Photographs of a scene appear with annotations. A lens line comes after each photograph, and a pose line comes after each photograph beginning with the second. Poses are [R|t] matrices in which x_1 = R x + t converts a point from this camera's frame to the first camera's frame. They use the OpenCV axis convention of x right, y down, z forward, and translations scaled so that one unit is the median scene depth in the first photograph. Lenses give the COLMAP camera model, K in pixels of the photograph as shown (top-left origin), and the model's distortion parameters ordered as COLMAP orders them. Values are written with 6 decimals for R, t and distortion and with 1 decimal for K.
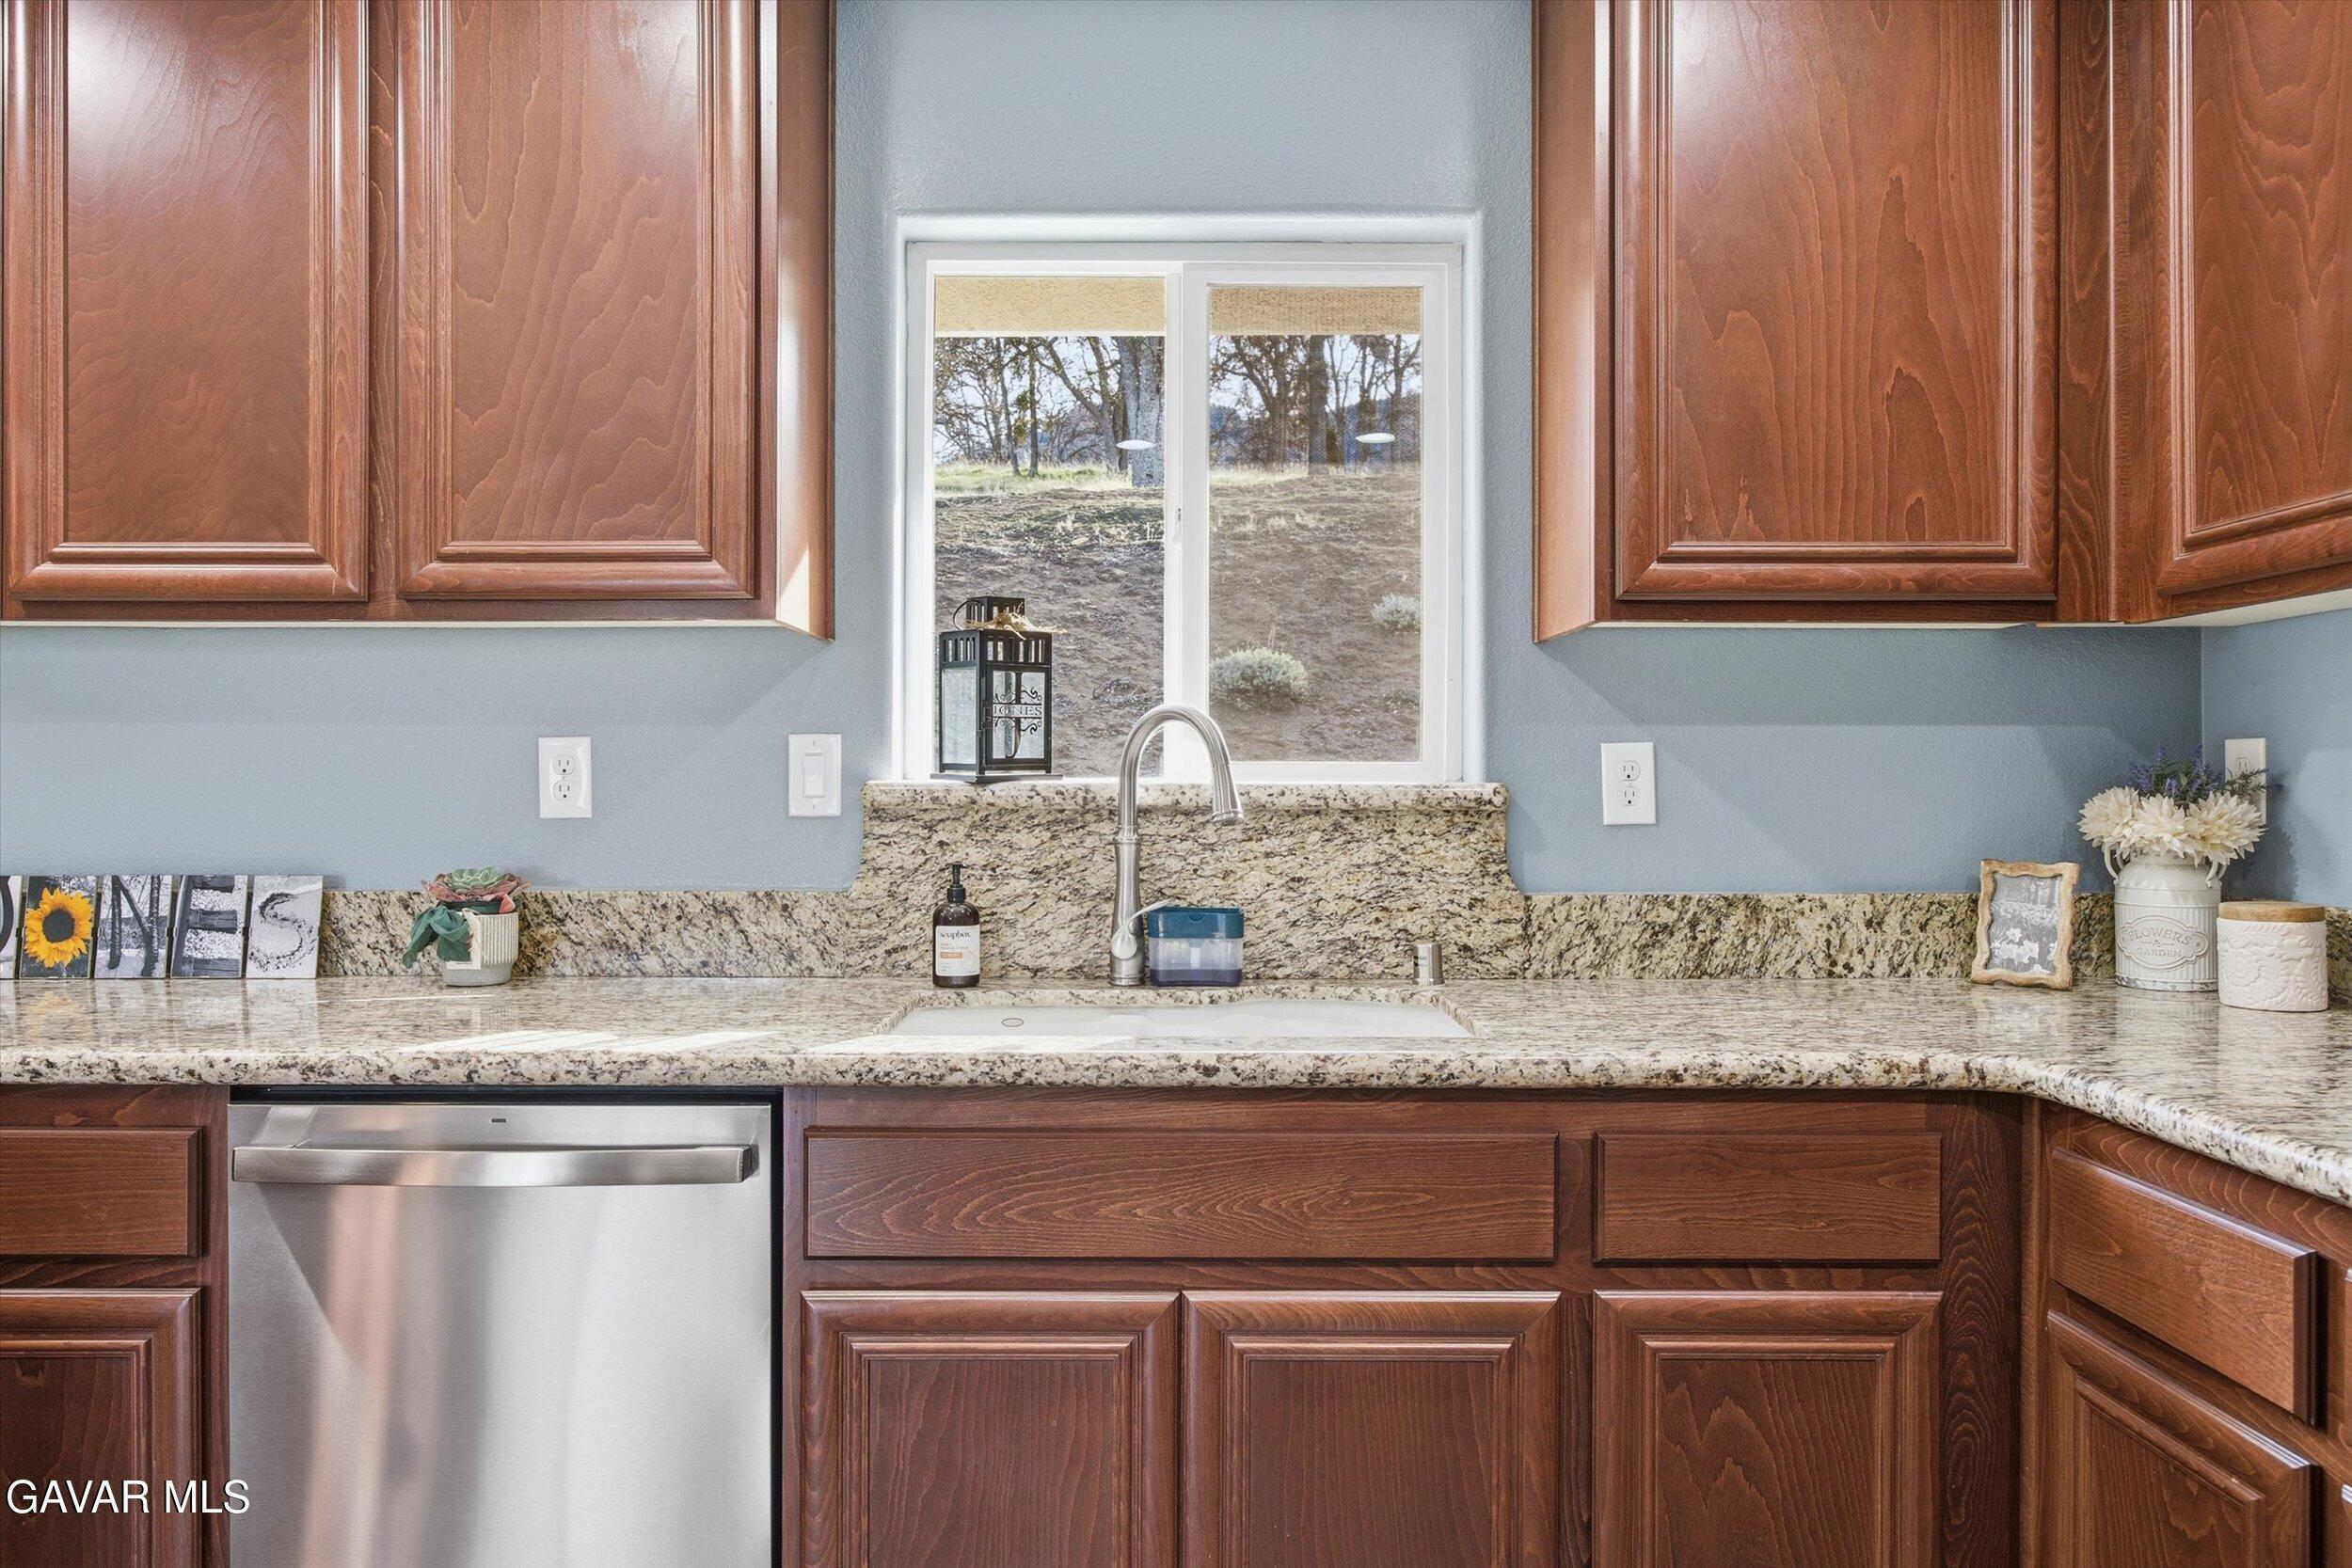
lens RADIAL K [[1536.2, 0, 1183.5], [0, 1536.2, 774.8], [0, 0, 1]] dist [-0.004062, 0.007382]
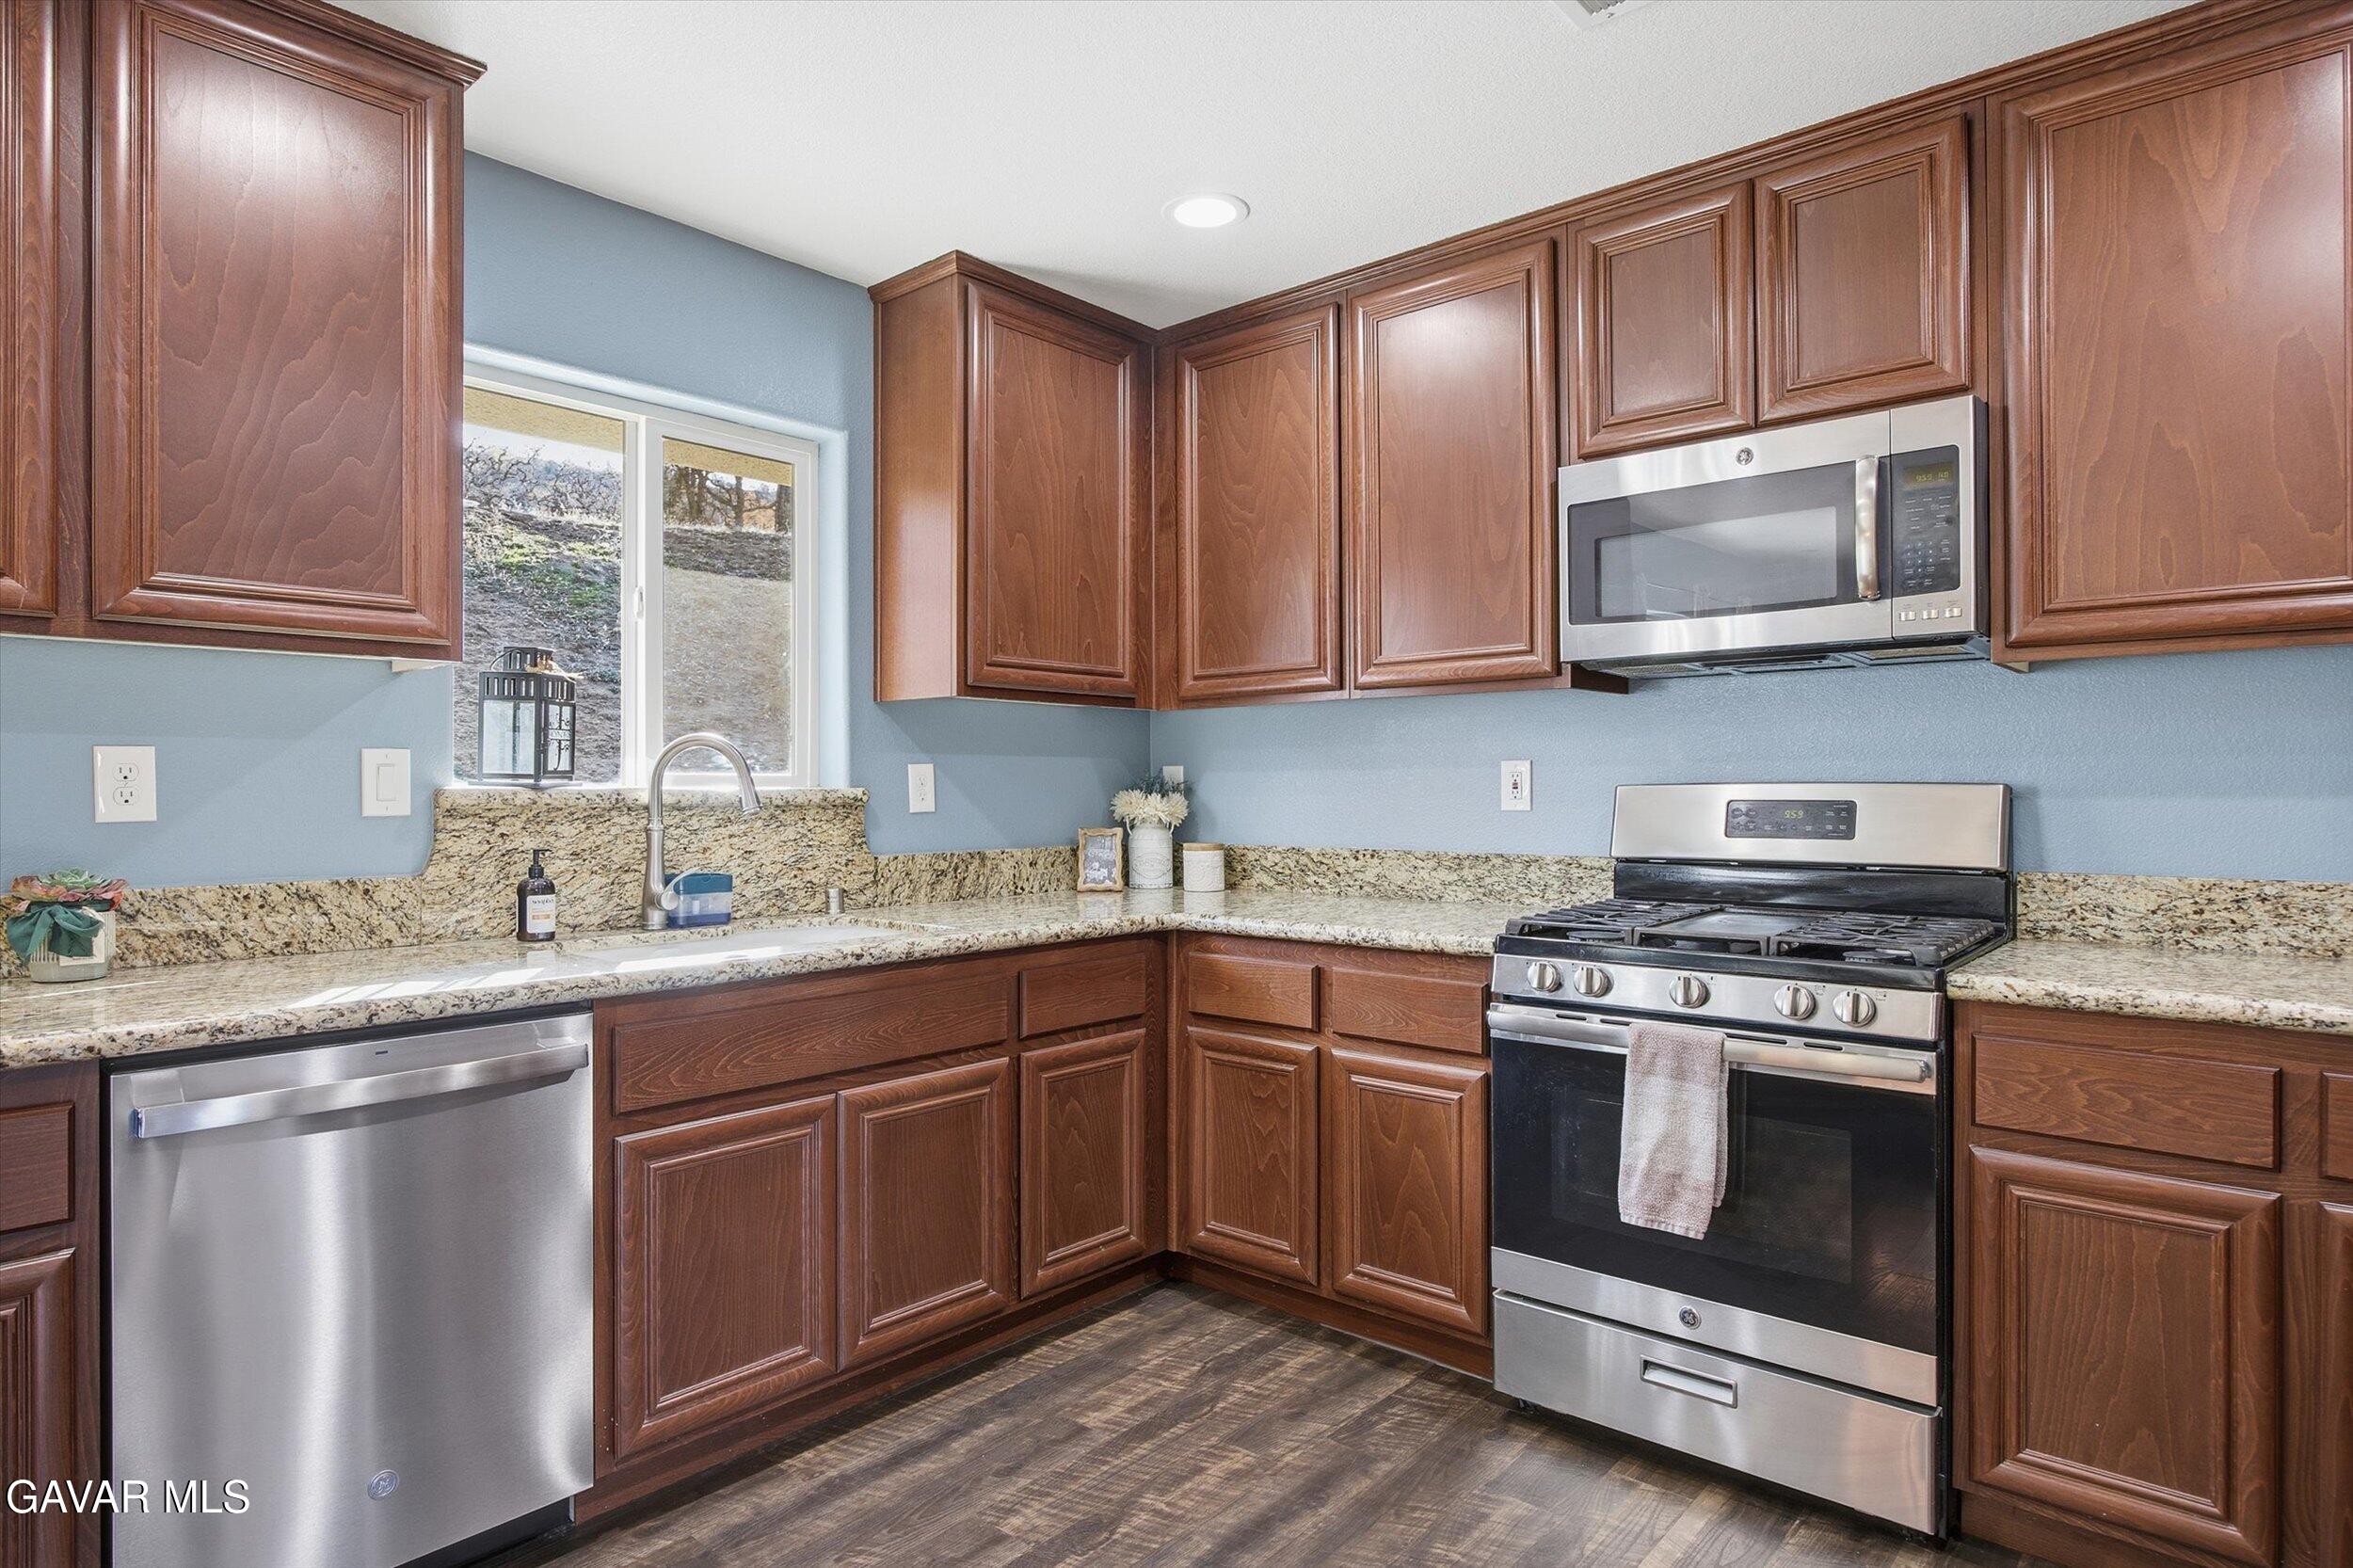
lens RADIAL K [[1288.6, 0, 1174.6], [0, 1288.6, 785.0], [0, 0, 1]] dist [-0.004445, 0.001885]
pose [[0.659364, 0.000532, 0.751823, -0.644935], [-0.001243, 0.999999, 0.000383, 0.001236], [-0.751823, -0.001188, 0.659364, -0.158242]]
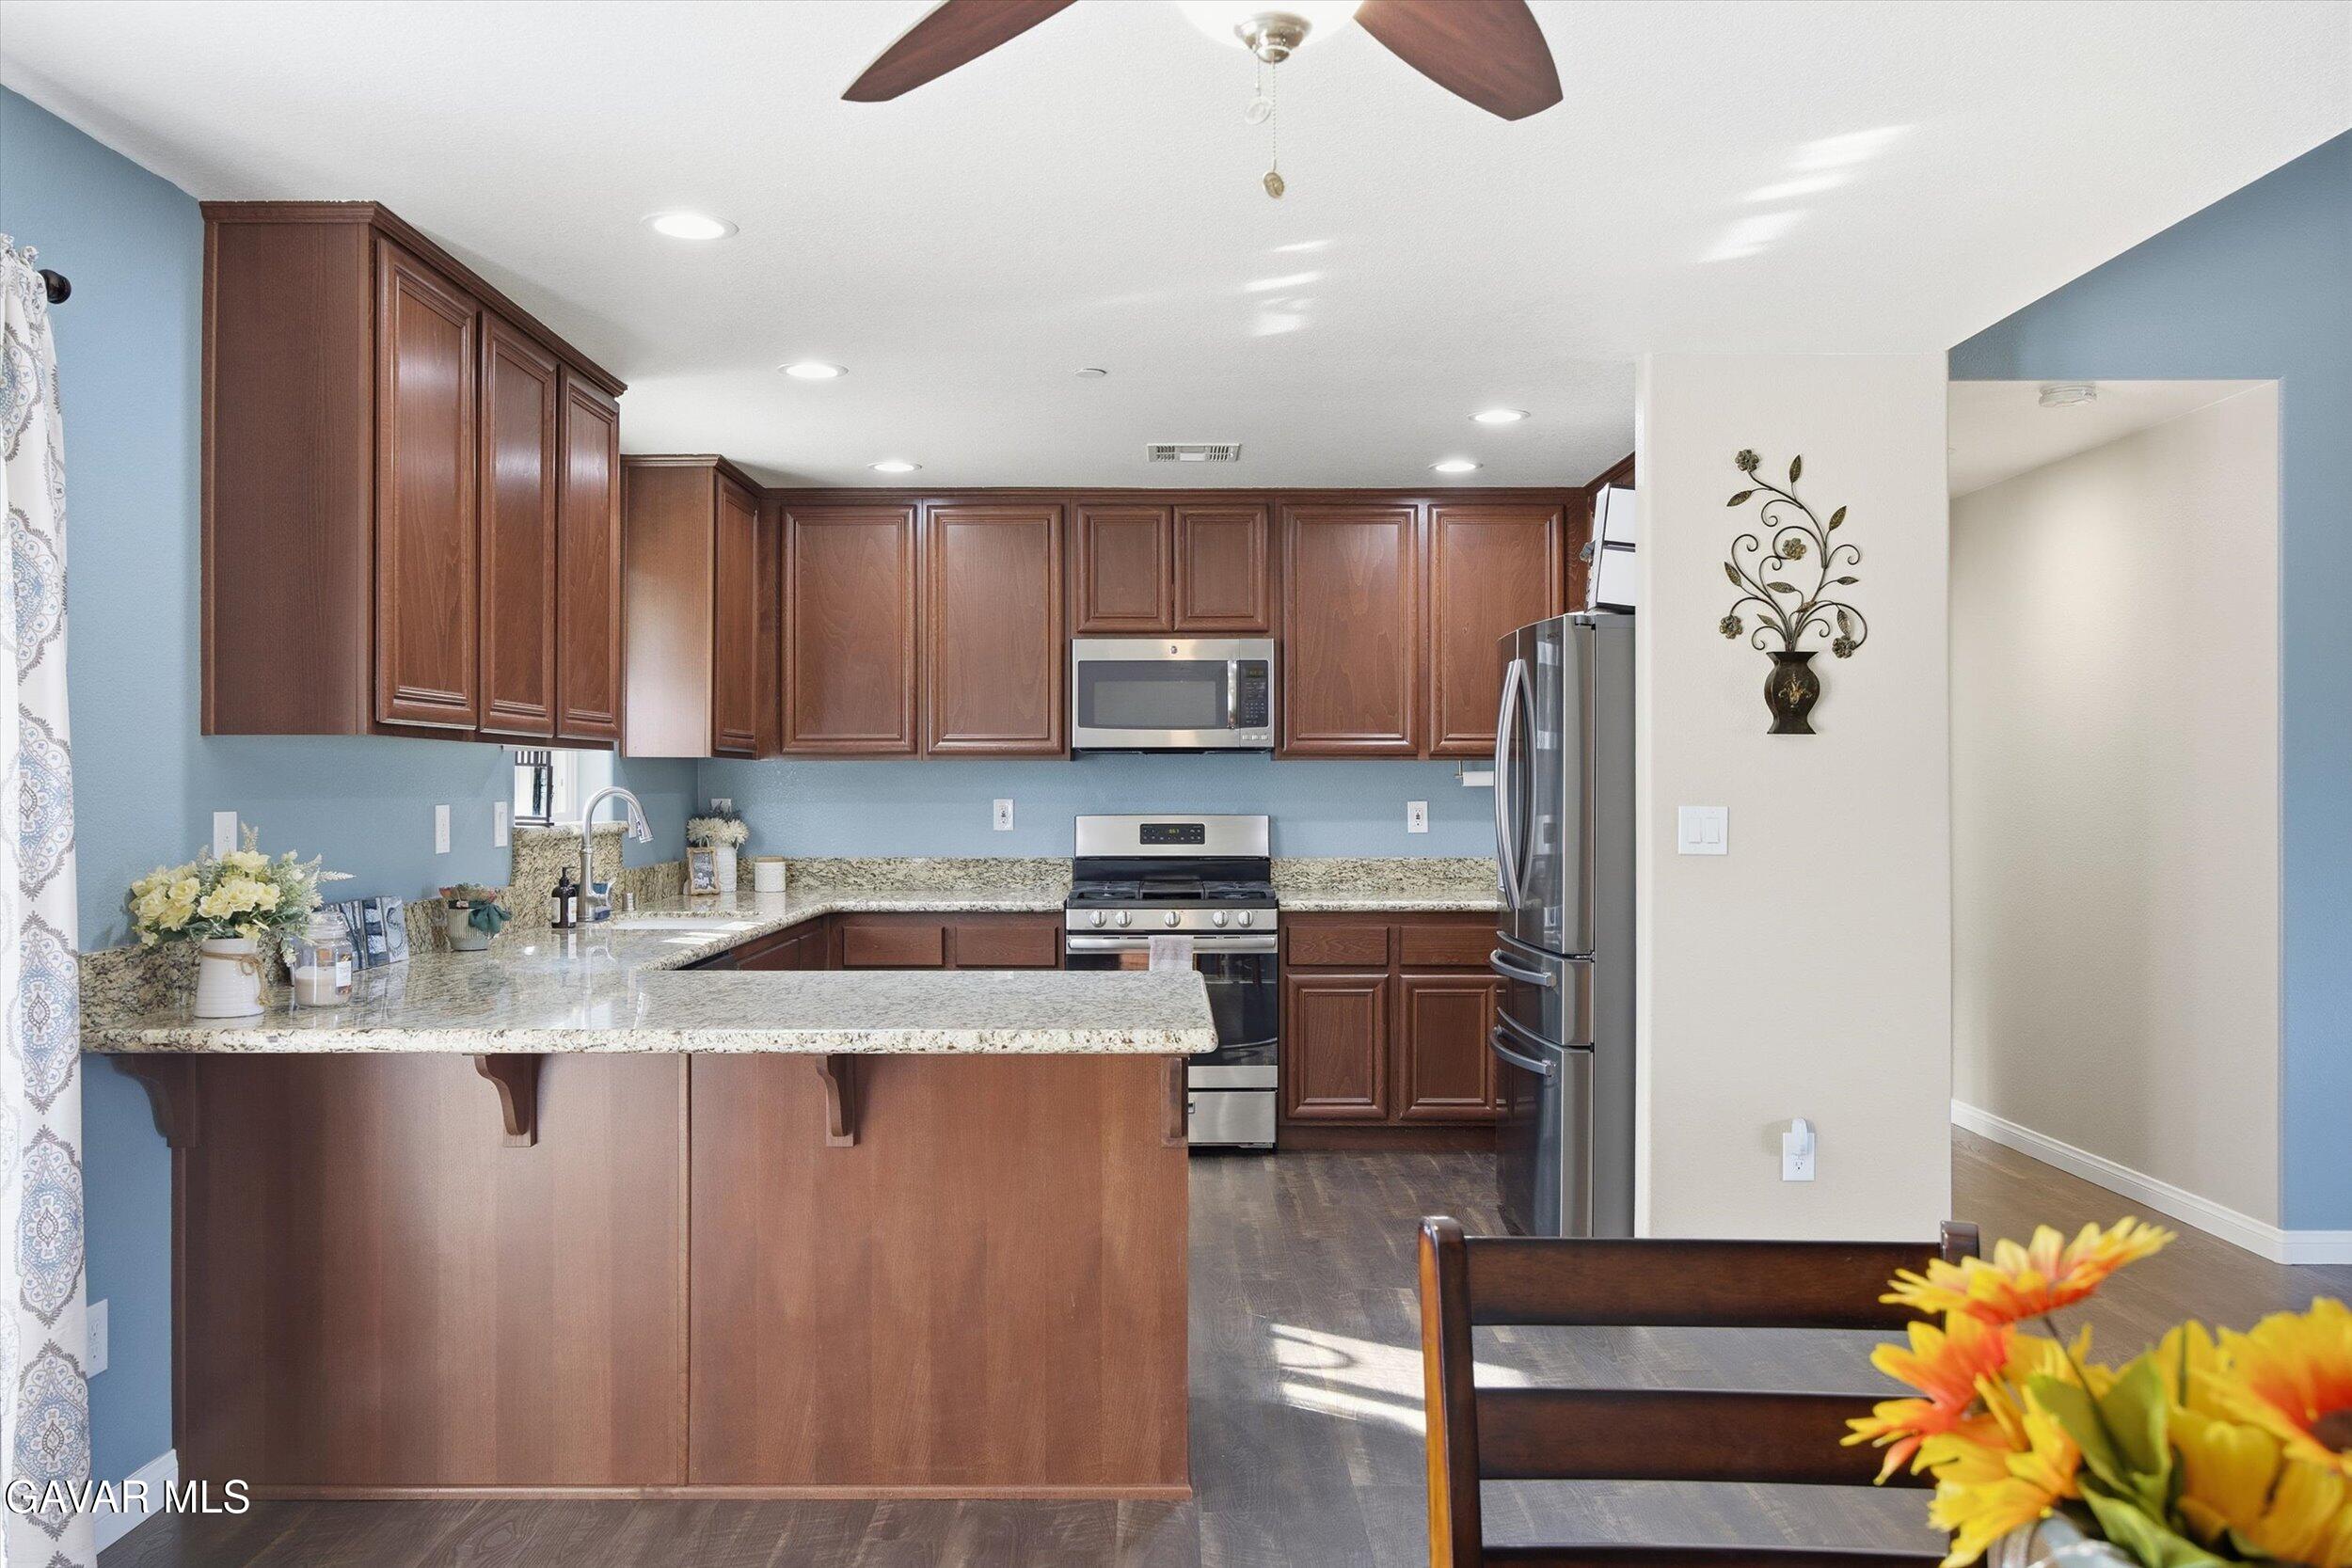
lens RADIAL K [[1759.7, 0, 1156.0], [0, 1759.7, 788.0], [0, 0, 1]] dist [-0.003241, 0.002736]
pose [[0.007336, -0.002363, 0.999970, -2.515632], [-0.005154, 0.999984, 0.002401, -0.056706], [-0.999960, -0.005171, 0.007324, 0.221523]]
